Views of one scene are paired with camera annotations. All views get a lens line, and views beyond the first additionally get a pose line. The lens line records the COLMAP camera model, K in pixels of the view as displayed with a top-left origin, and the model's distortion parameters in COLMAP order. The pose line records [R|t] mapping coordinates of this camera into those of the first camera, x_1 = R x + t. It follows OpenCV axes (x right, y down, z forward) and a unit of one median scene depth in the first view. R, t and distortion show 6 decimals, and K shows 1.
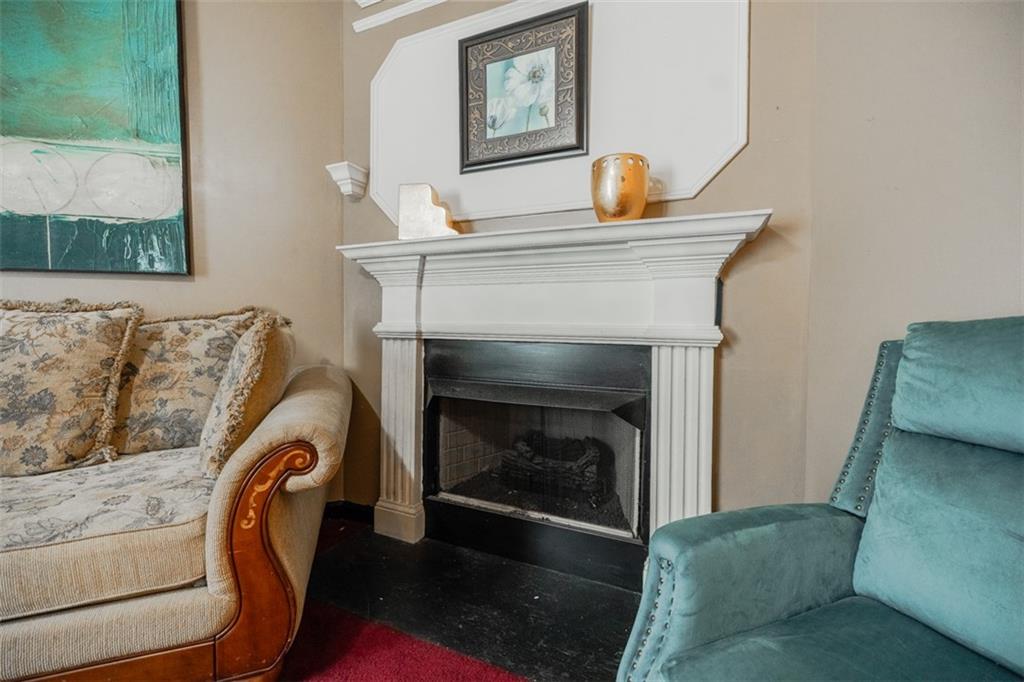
lens RADIAL K [[424.2, 0, 514.5], [0, 424.2, 333.3], [0, 0, 1]] dist [0.000420, 0.000199]
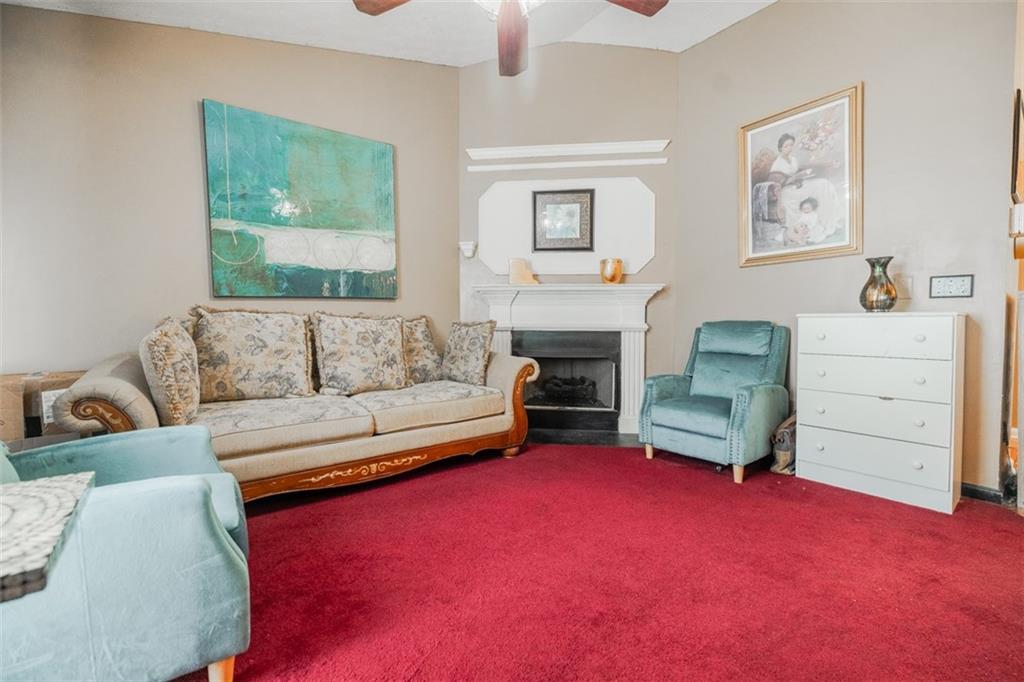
lens RADIAL K [[424.2, 0, 513.6], [0, 424.2, 332.8], [0, 0, 1]] dist [0.000420, 0.000199]
pose [[0.955522, -0.015978, 0.294487, -0.977064], [0.013634, 0.999857, 0.010012, 0.004663], [-0.294605, -0.005551, 0.955603, -1.158546]]
